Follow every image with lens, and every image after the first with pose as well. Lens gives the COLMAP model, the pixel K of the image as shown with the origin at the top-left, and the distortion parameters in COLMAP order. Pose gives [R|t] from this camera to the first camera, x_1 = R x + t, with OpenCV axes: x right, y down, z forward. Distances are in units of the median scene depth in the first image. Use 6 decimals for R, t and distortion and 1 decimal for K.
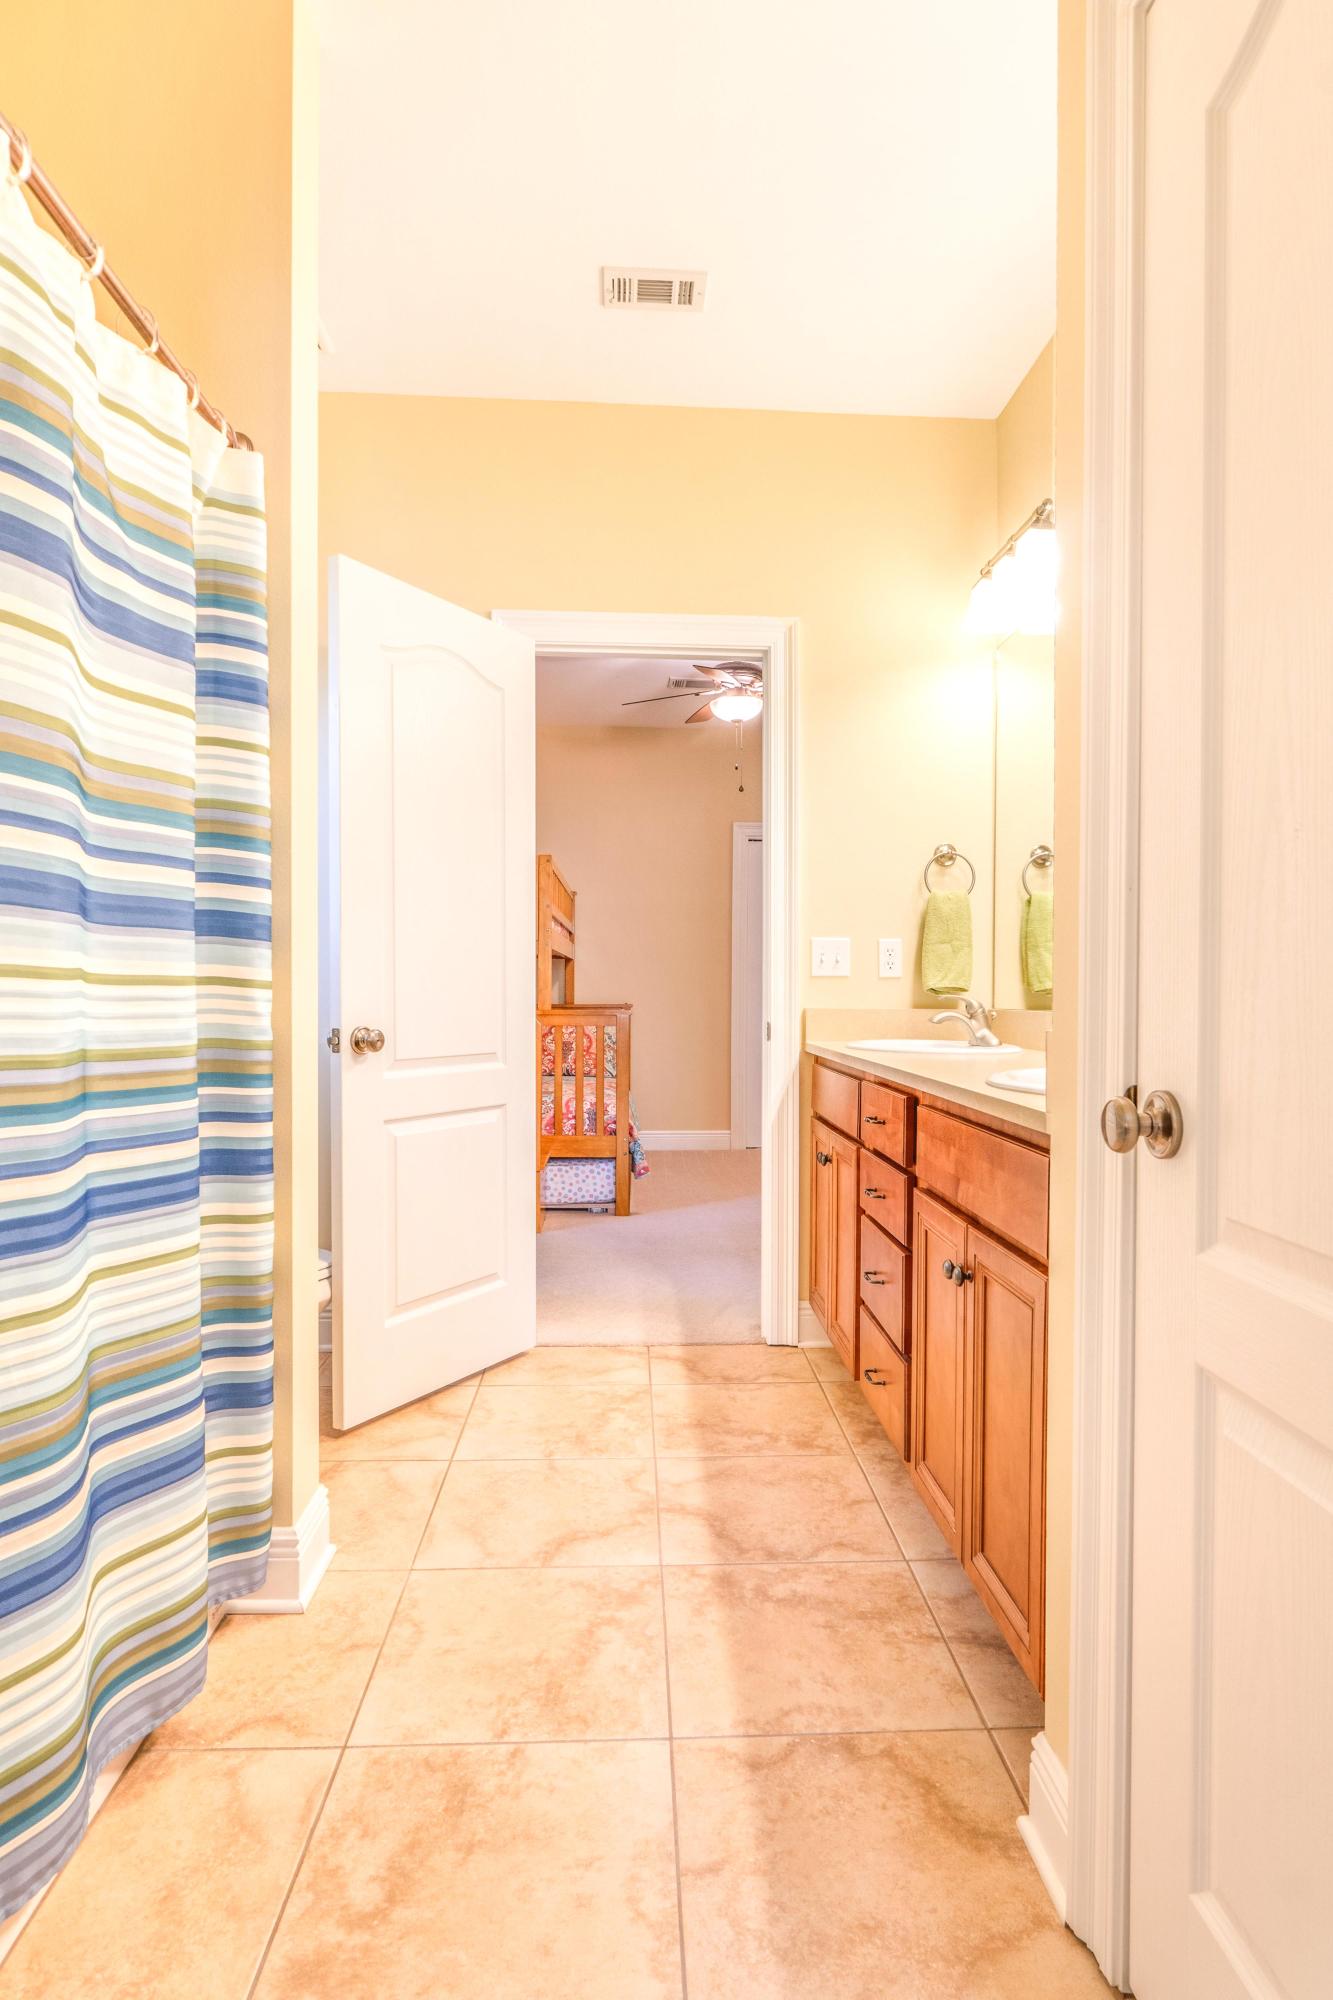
lens RADIAL K [[1077.0, 0, 667.8], [0, 1077.0, 994.4], [0, 0, 1]] dist [-0.005861, -0.004116]
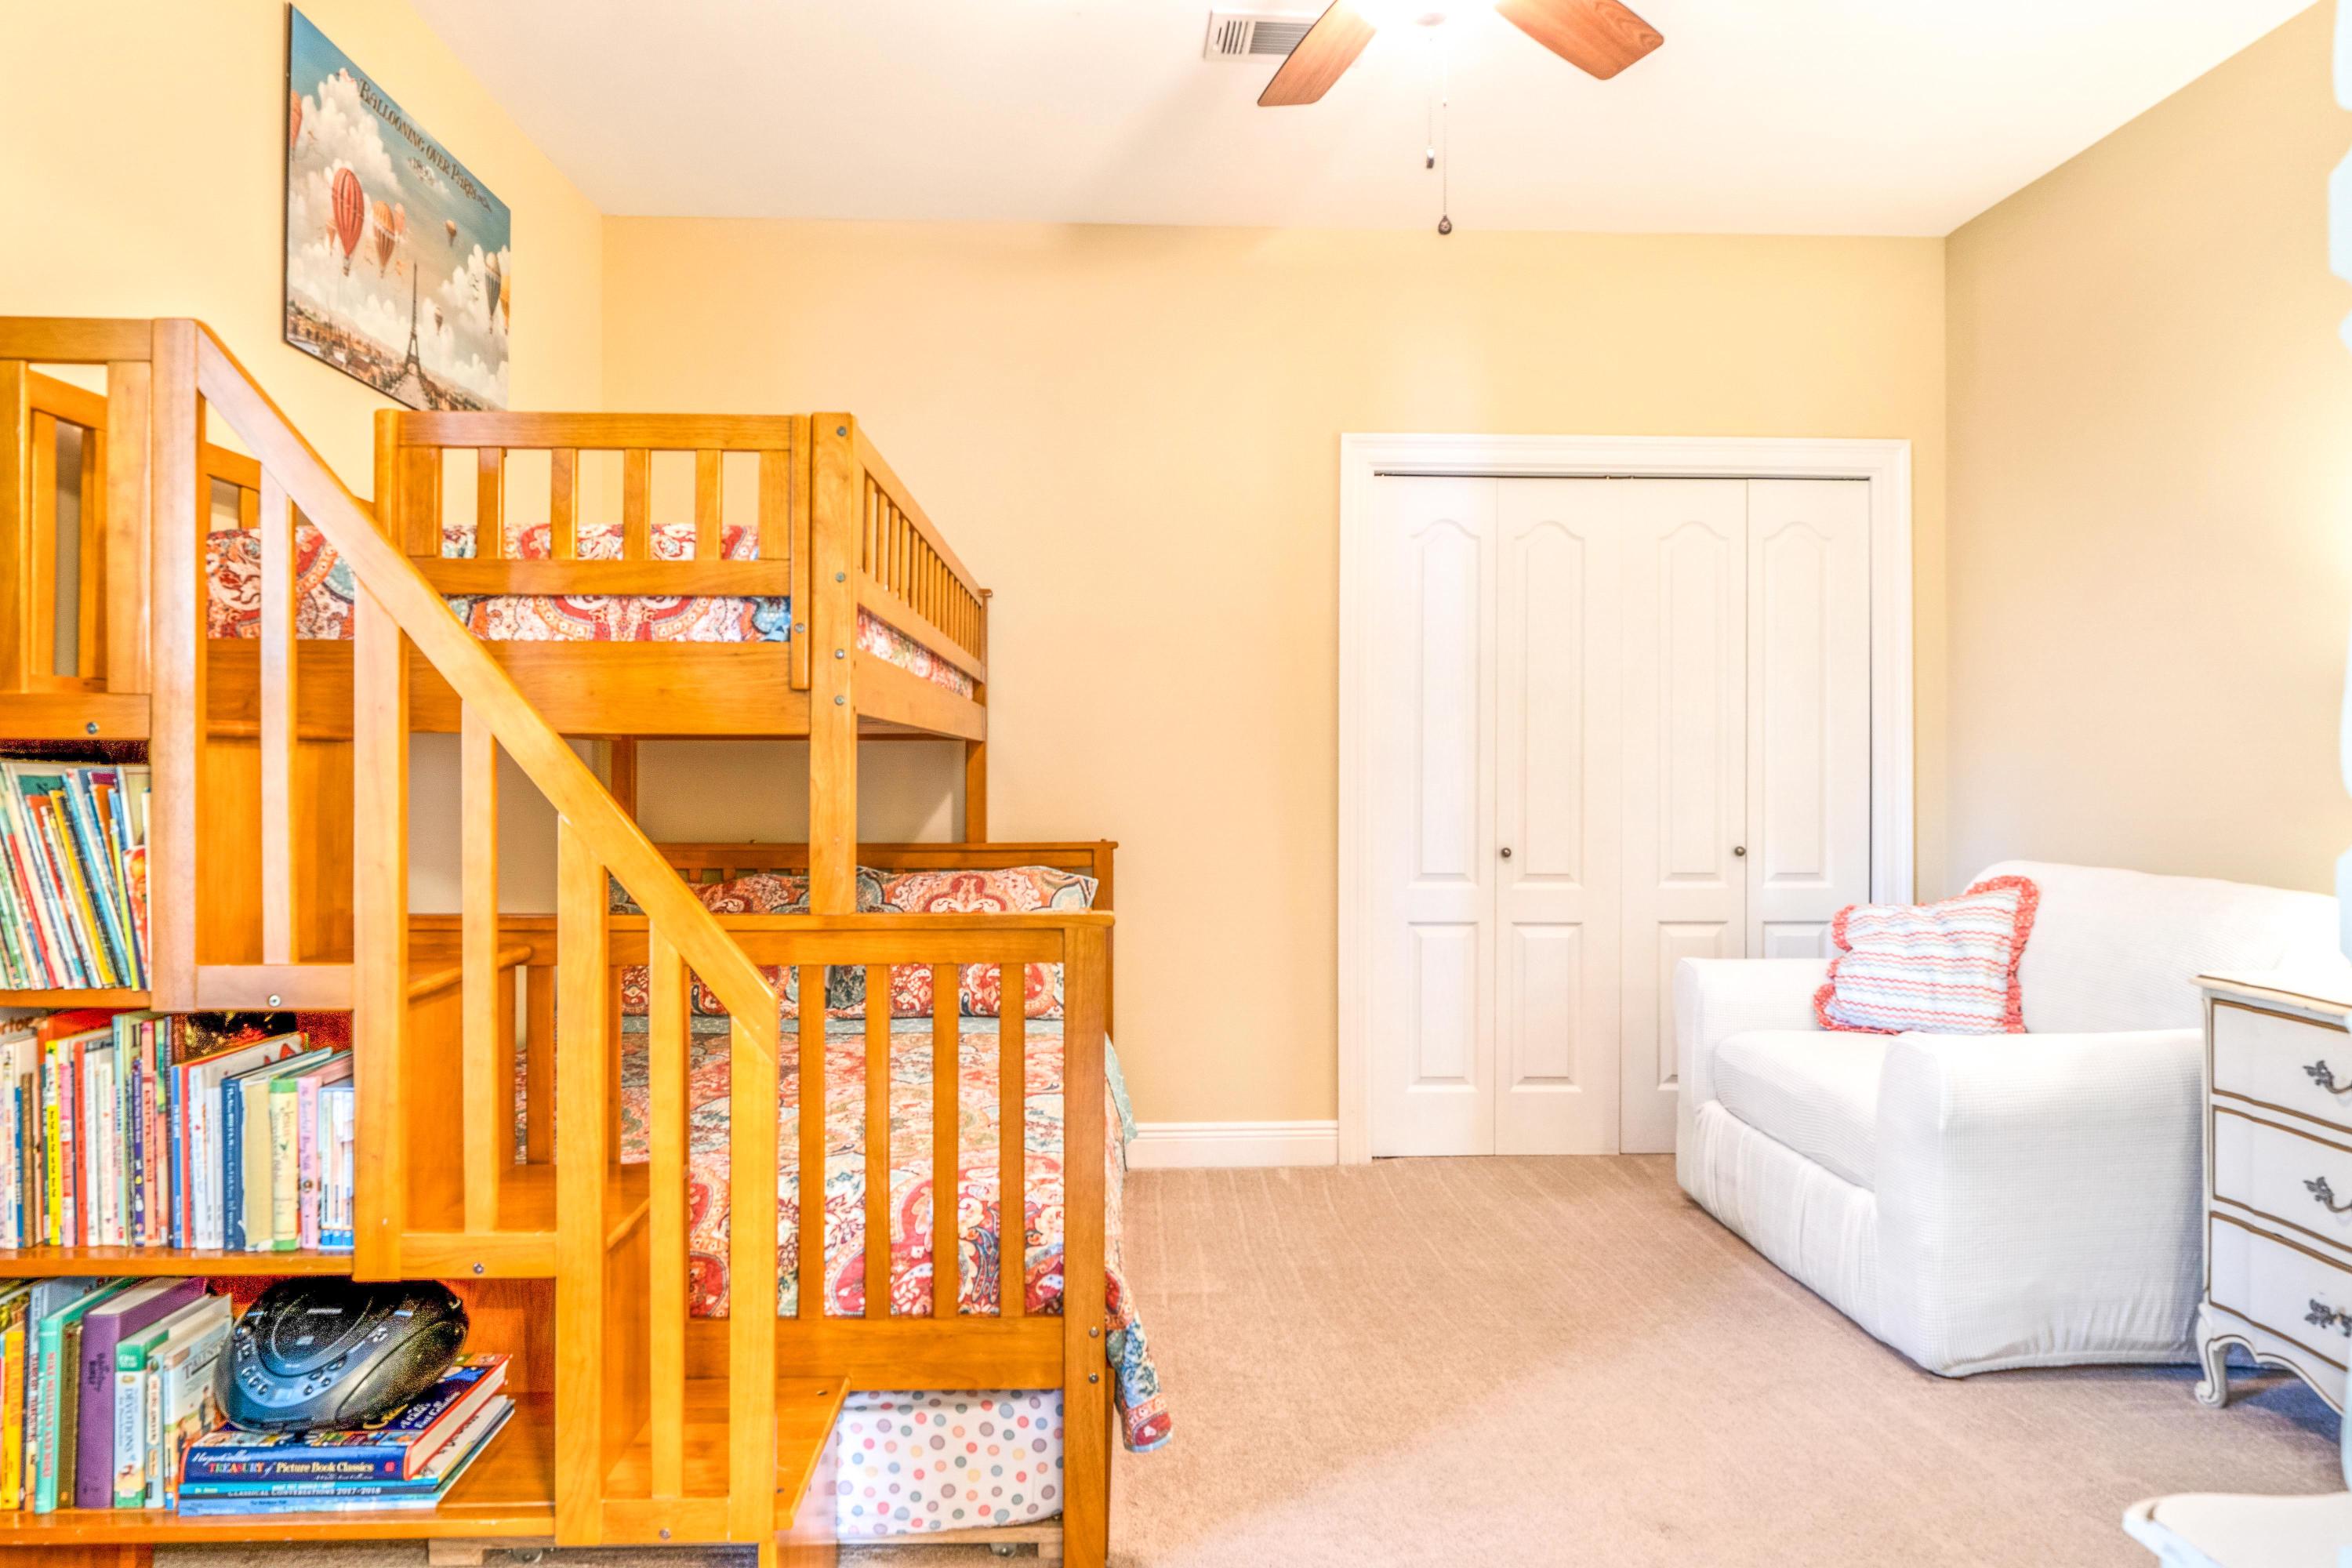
lens RADIAL K [[1338.7, 0, 1157.5], [0, 1338.7, 776.6], [0, 0, 1]] dist [-0.002124, -0.003319]
pose [[0.999974, -0.003010, -0.006517, -0.018042], [0.002977, 0.999983, -0.004966, -0.022174], [0.006532, 0.004947, 0.999966, 0.611031]]
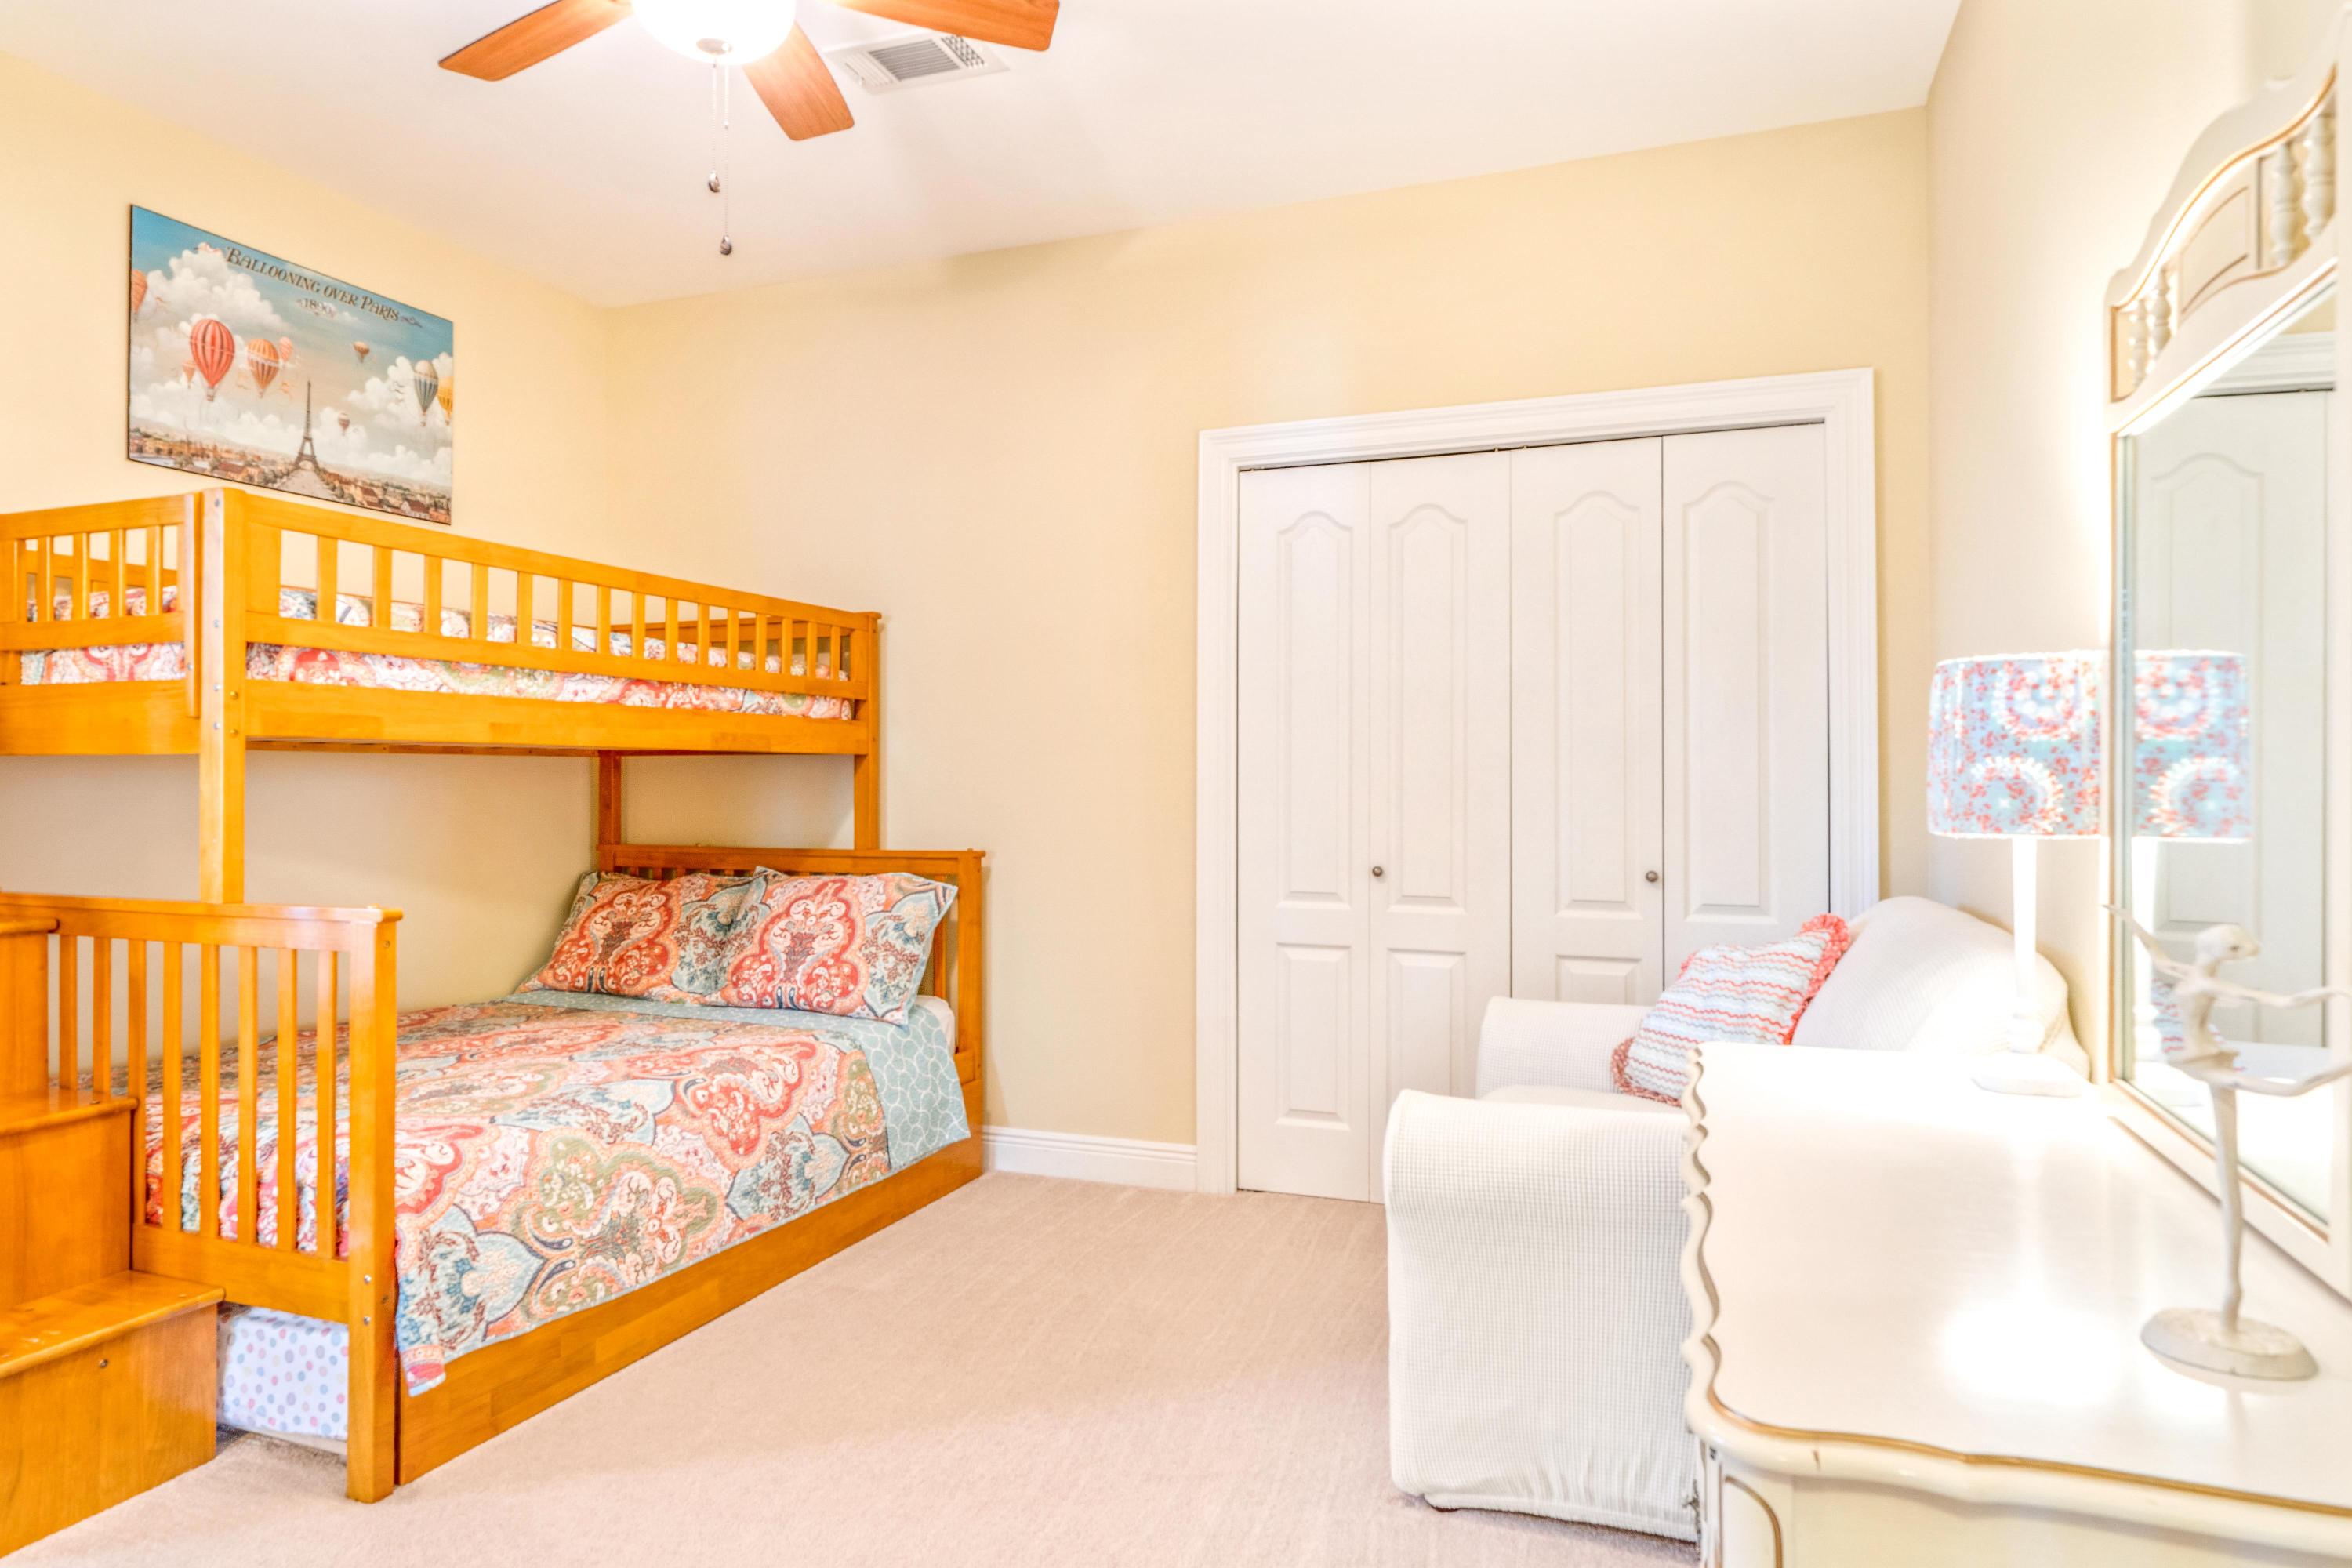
lens RADIAL K [[1338.7, 0, 1164.3], [0, 1338.7, 779.8], [0, 0, 1]] dist [-0.002124, -0.003319]
pose [[0.922311, -0.004633, -0.386420, 0.362339], [0.000460, 0.999941, -0.010891, -0.022088], [0.386448, 0.009867, 0.922258, 0.693216]]
